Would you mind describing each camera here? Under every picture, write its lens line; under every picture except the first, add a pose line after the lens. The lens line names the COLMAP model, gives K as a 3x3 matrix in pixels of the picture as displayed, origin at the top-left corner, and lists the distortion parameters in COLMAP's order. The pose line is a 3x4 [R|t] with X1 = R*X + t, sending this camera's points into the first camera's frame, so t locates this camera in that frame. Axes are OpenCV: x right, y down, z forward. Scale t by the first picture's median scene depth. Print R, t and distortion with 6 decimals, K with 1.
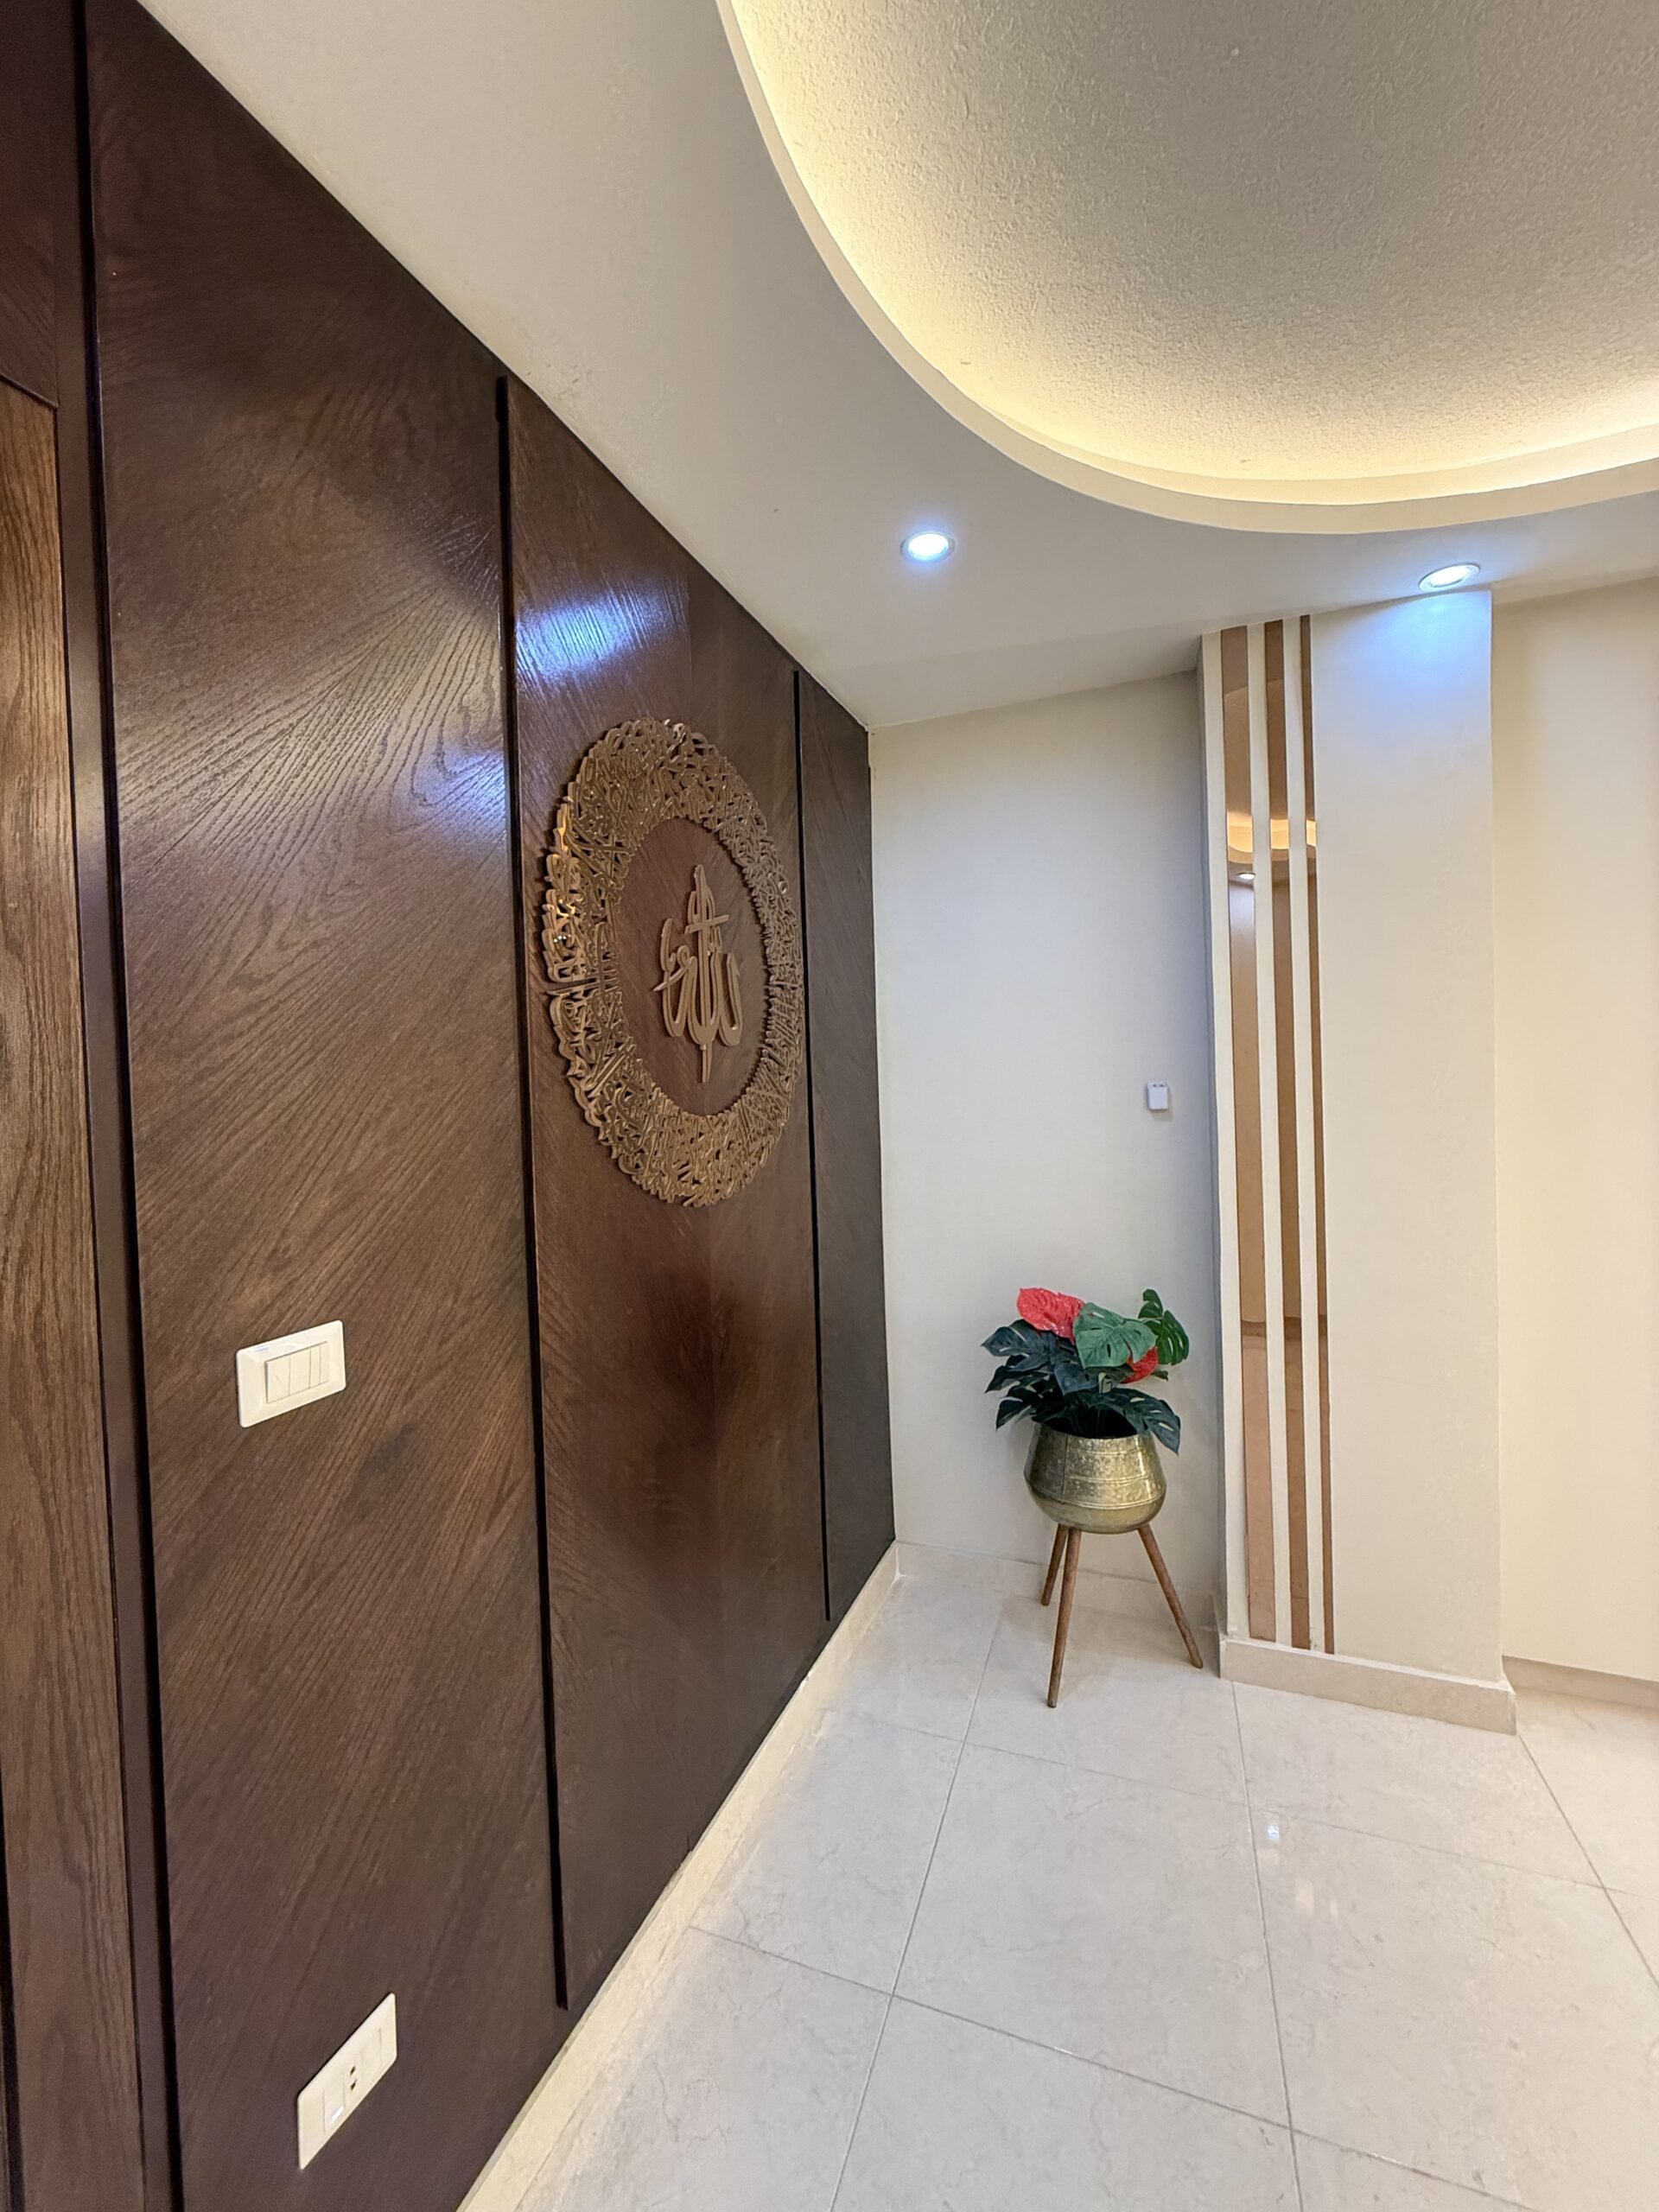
lens RADIAL K [[879.8, 0, 831.1], [0, 879.8, 1099.2], [0, 0, 1]] dist [-0.000912, -0.000635]
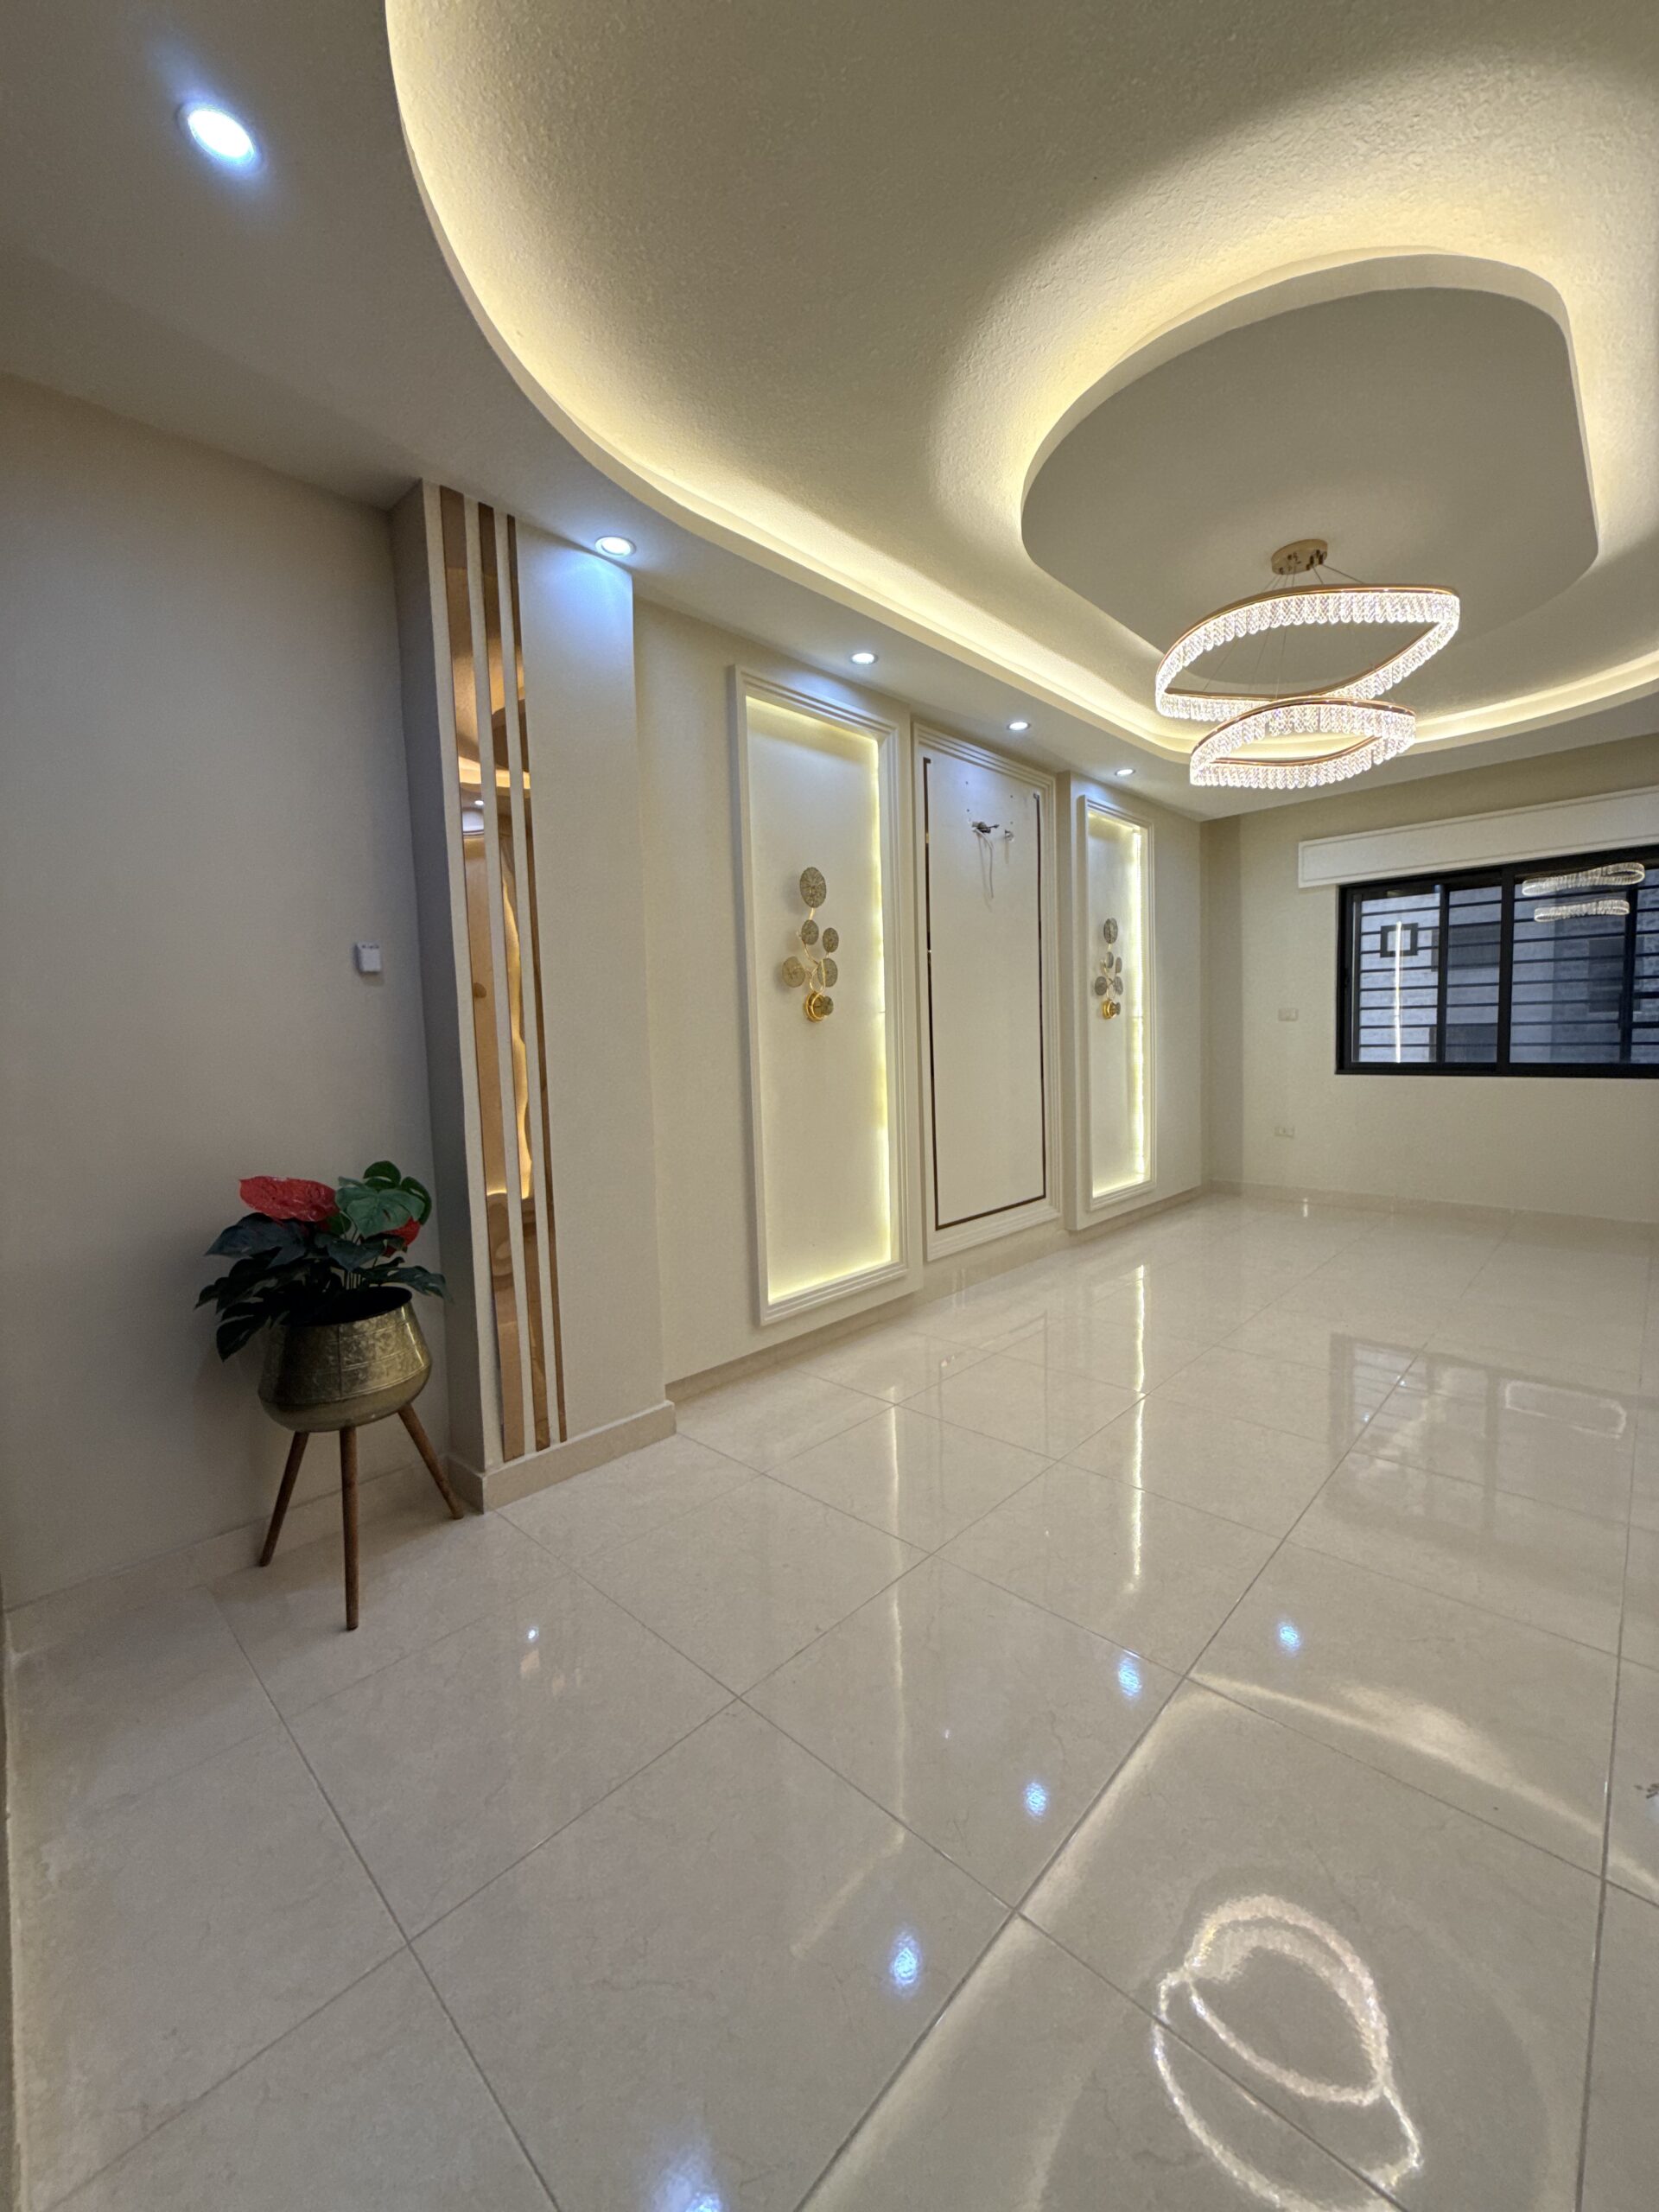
lens RADIAL K [[879.8, 0, 831.1], [0, 879.8, 1099.2], [0, 0, 1]] dist [-0.000912, -0.000635]
pose [[0.400332, -0.051546, 0.914919, -0.330594], [0.033329, 0.998575, 0.041676, 0.139199], [-0.915764, 0.013809, 0.401480, 0.198544]]
